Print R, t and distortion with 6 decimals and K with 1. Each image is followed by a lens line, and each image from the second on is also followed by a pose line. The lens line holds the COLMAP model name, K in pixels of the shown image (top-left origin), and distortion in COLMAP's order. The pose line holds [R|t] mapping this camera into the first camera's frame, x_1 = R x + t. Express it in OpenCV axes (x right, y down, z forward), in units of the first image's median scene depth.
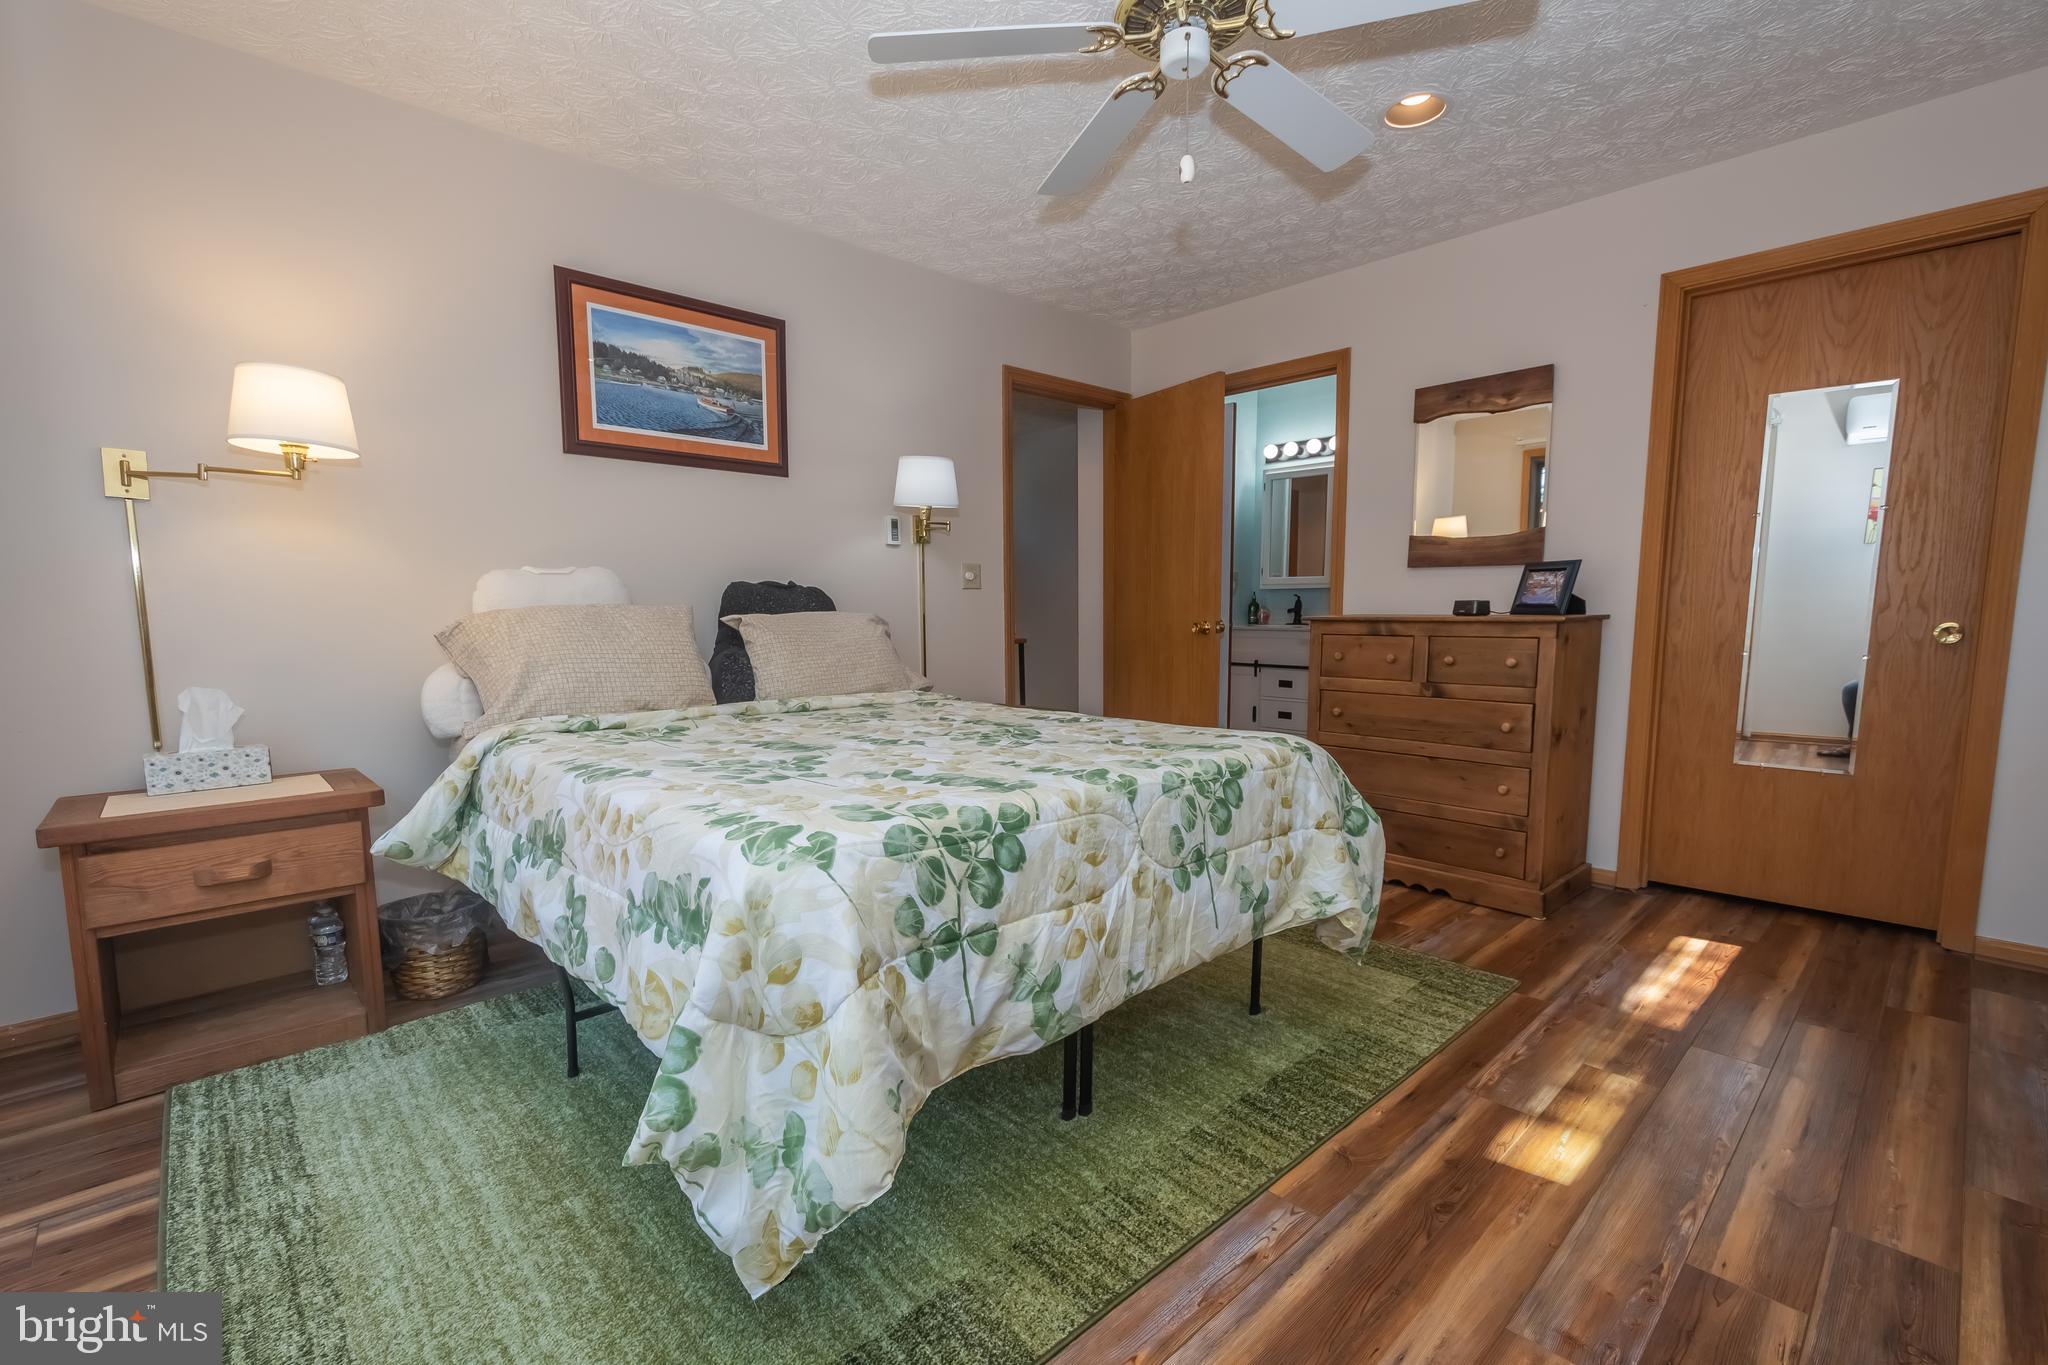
lens RADIAL K [[894.0, 0, 1011.7], [0, 894.0, 713.9], [0, 0, 1]] dist [0.000077, -0.000213]
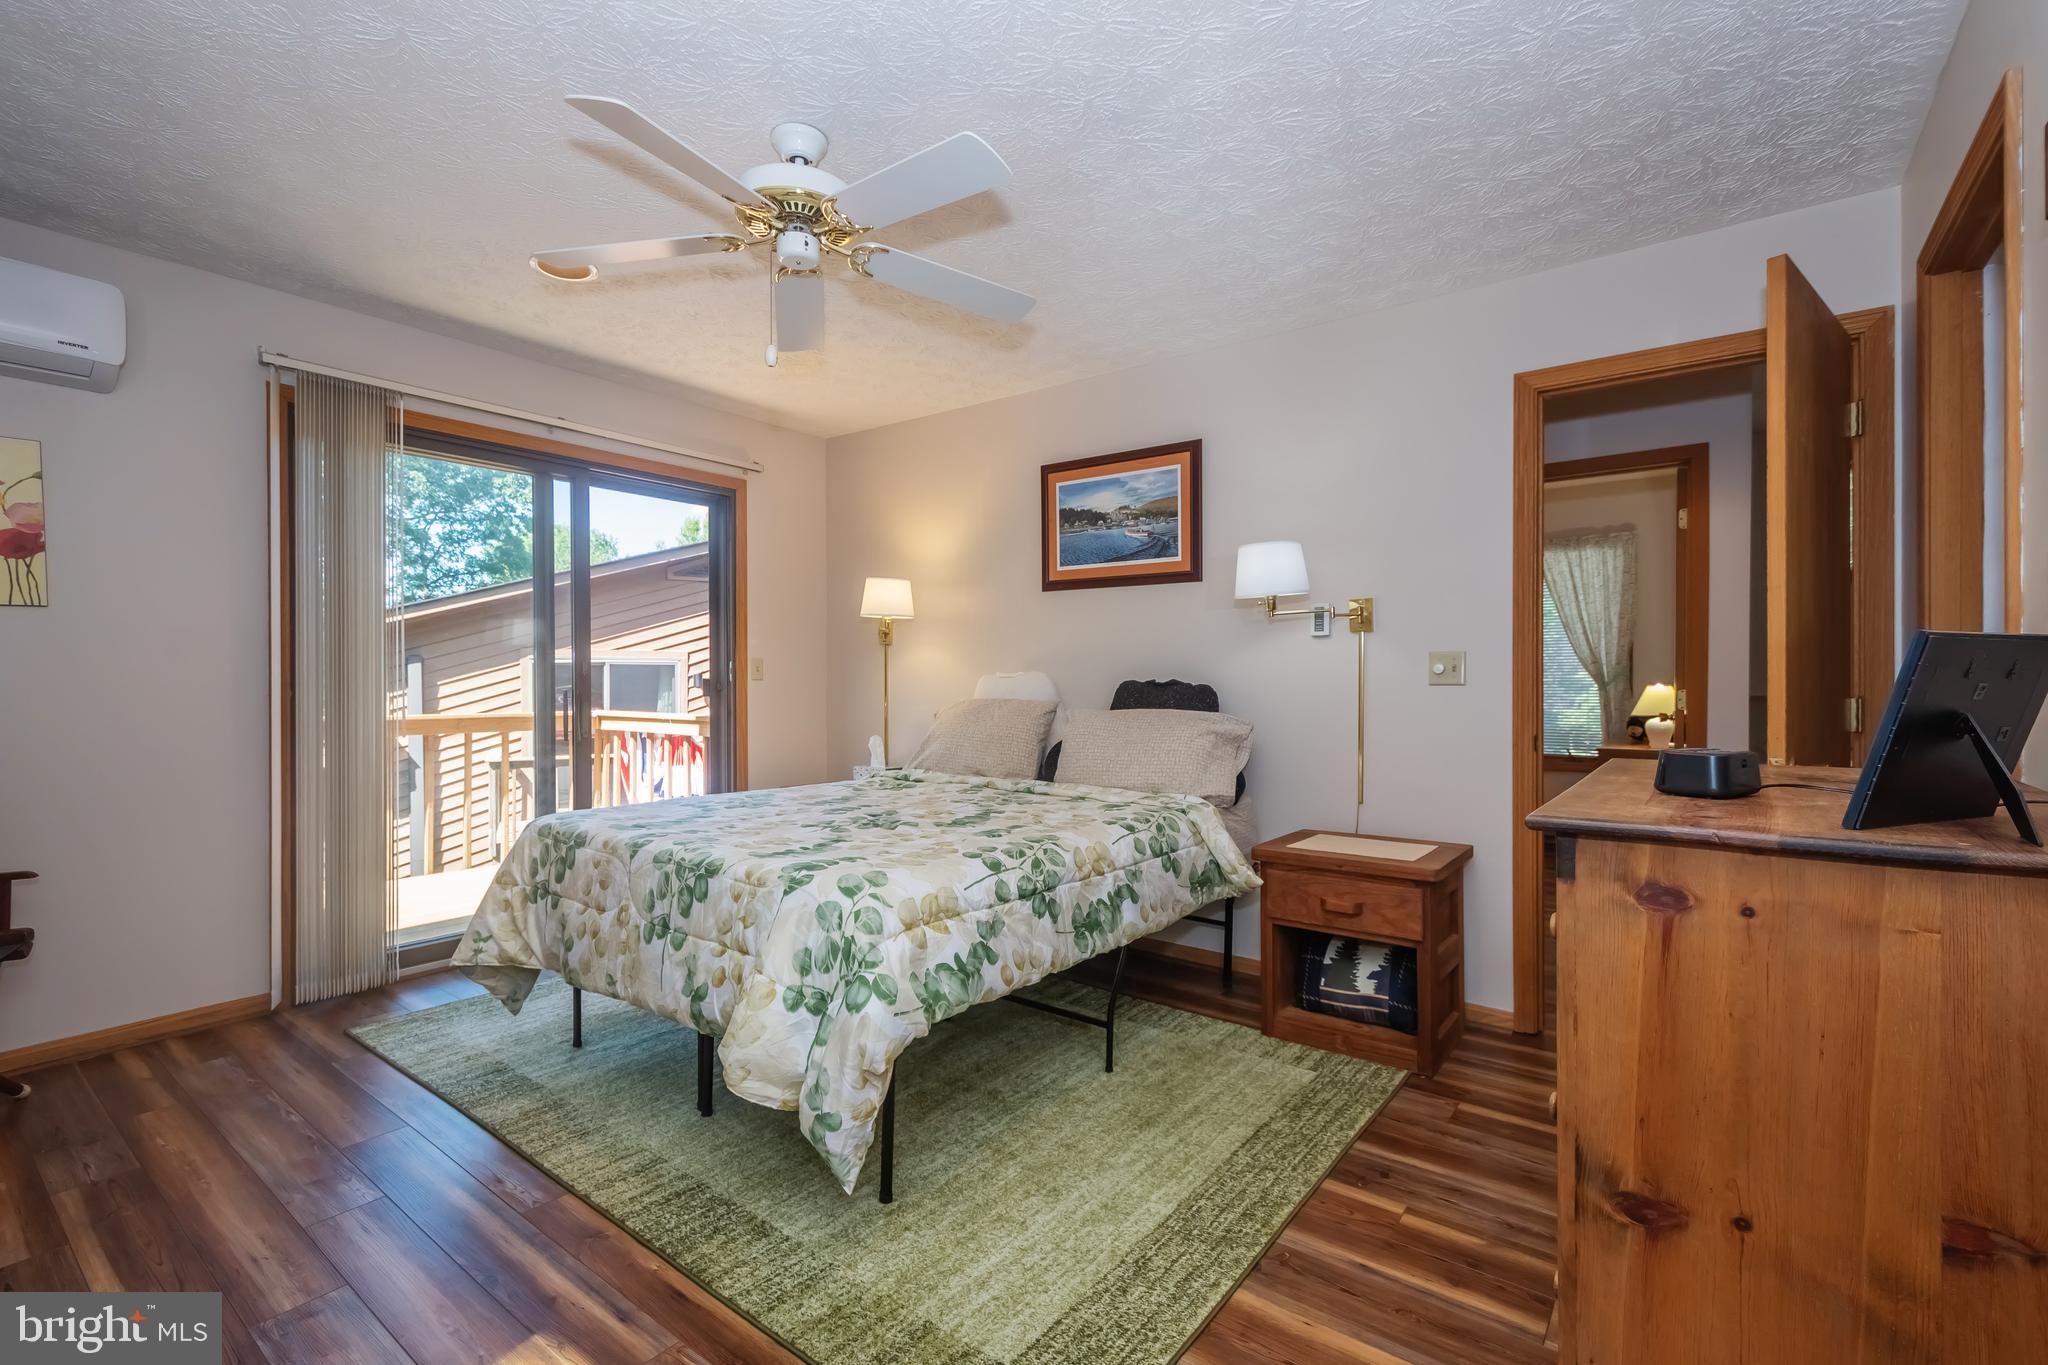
lens RADIAL K [[912.4, 0, 1024.0], [0, 912.4, 682.5], [0, 0, 1]] dist [0.000477, -0.000025]
pose [[0.172685, 0.008915, -0.984937, 0.911828], [-0.119109, 0.992810, -0.011897, -0.127752], [0.977749, 0.119369, 0.172506, 0.734110]]
